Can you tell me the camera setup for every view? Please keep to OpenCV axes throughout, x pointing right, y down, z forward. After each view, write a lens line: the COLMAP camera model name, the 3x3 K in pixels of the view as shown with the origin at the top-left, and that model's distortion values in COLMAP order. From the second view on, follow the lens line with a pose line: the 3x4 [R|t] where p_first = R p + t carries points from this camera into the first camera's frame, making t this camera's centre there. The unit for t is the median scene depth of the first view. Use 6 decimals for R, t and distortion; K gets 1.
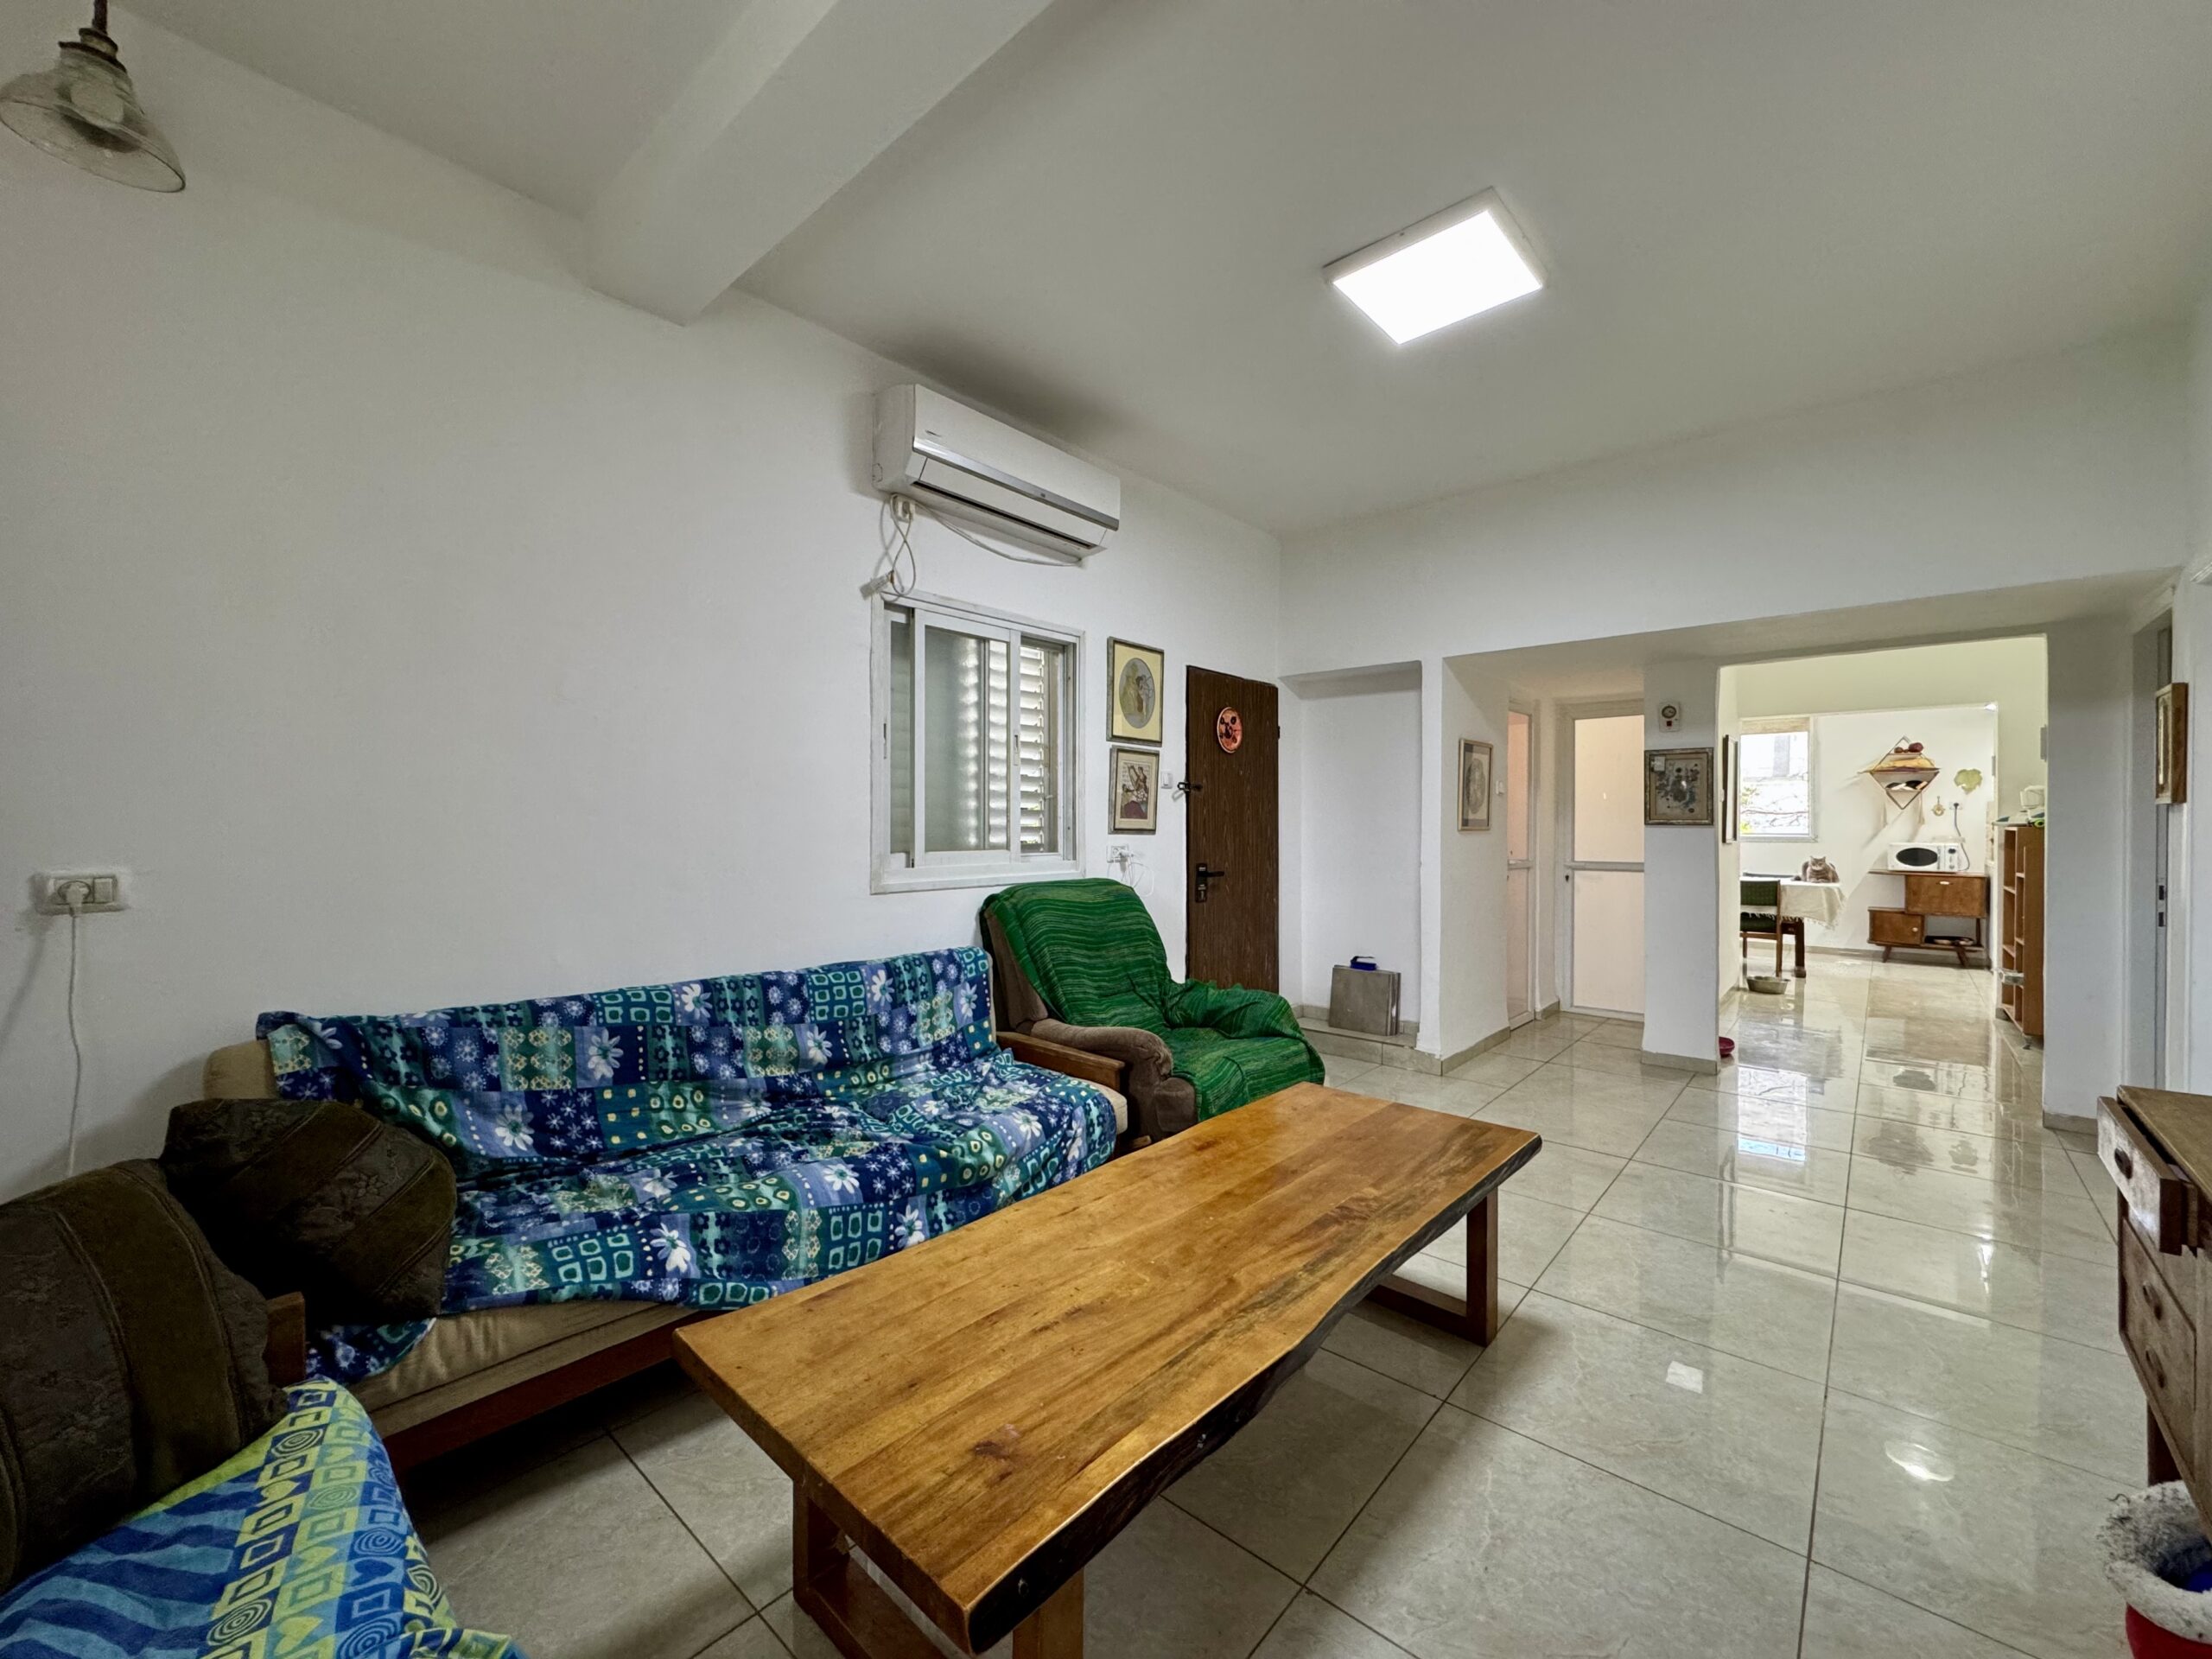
lens RADIAL K [[881.8, 0, 1106.0], [0, 881.8, 829.5], [0, 0, 1]] dist [-0.000920, -0.000020]
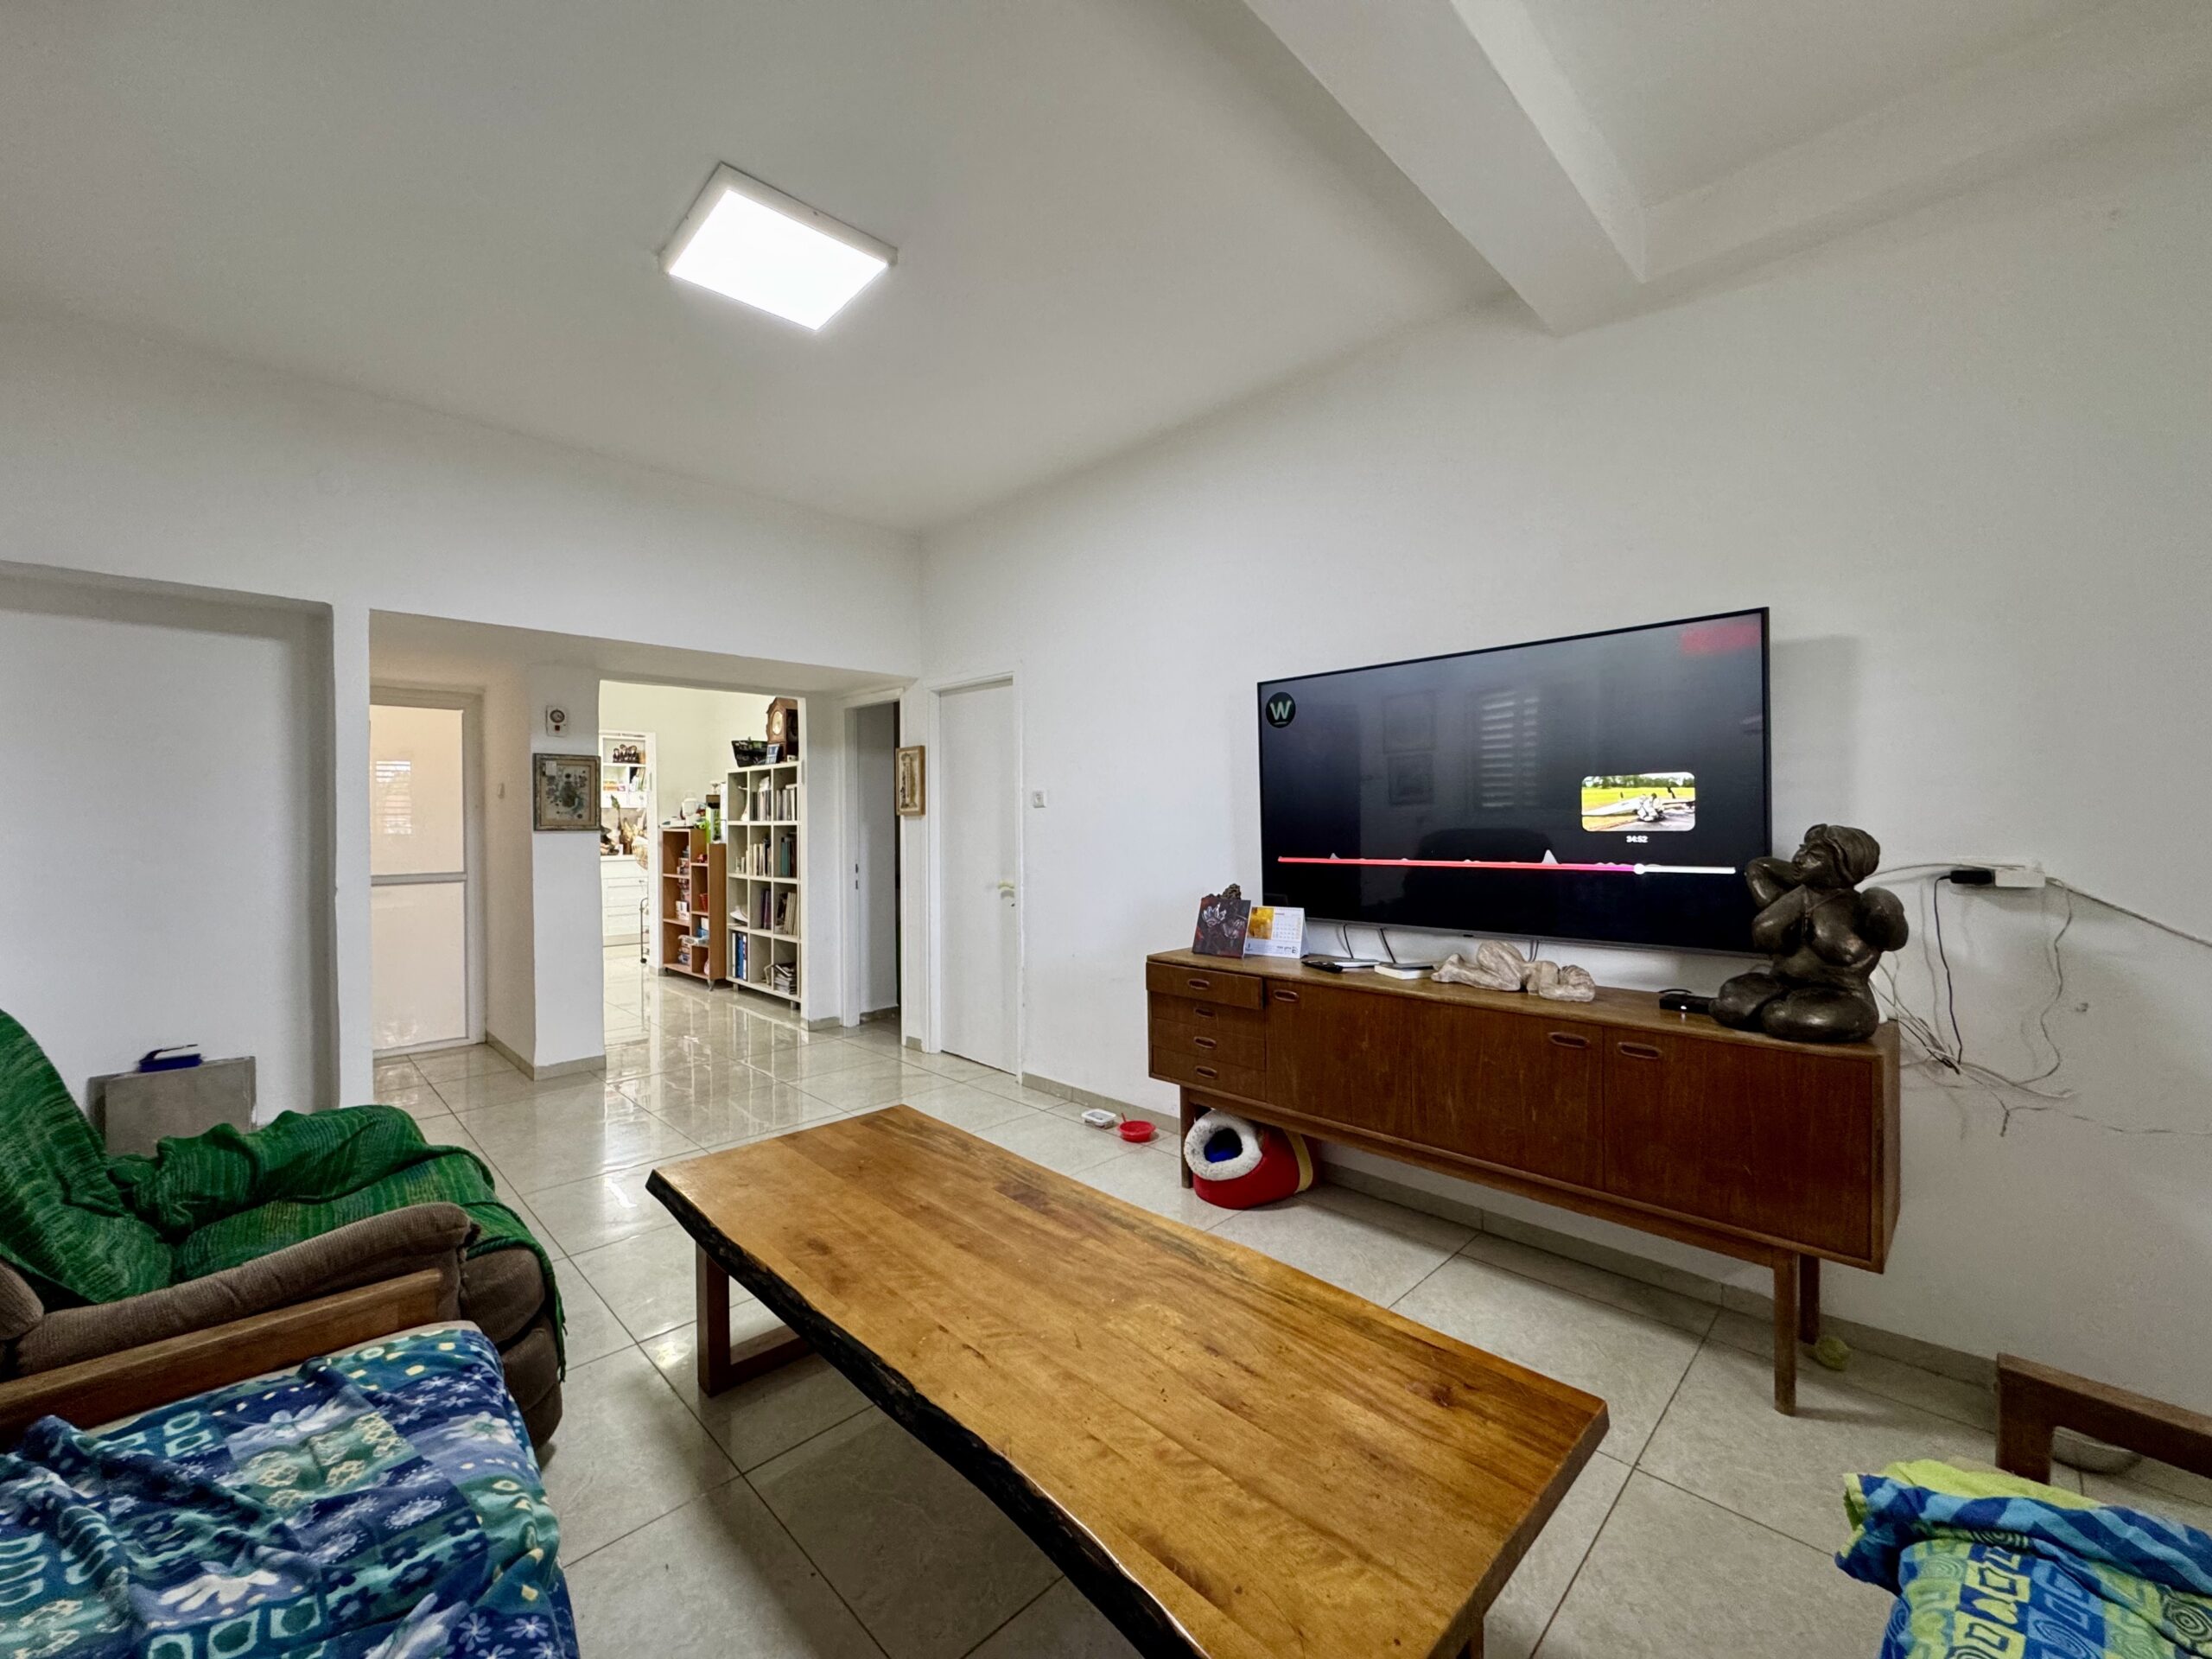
lens RADIAL K [[879.4, 0, 1106.0], [0, 879.4, 829.5], [0, 0, 1]] dist [-0.001511, -0.000033]
pose [[0.070293, -0.012382, 0.997450, -0.541508], [0.014173, 0.999834, 0.011413, -0.016104], [-0.997426, 0.013335, 0.070457, 0.573902]]
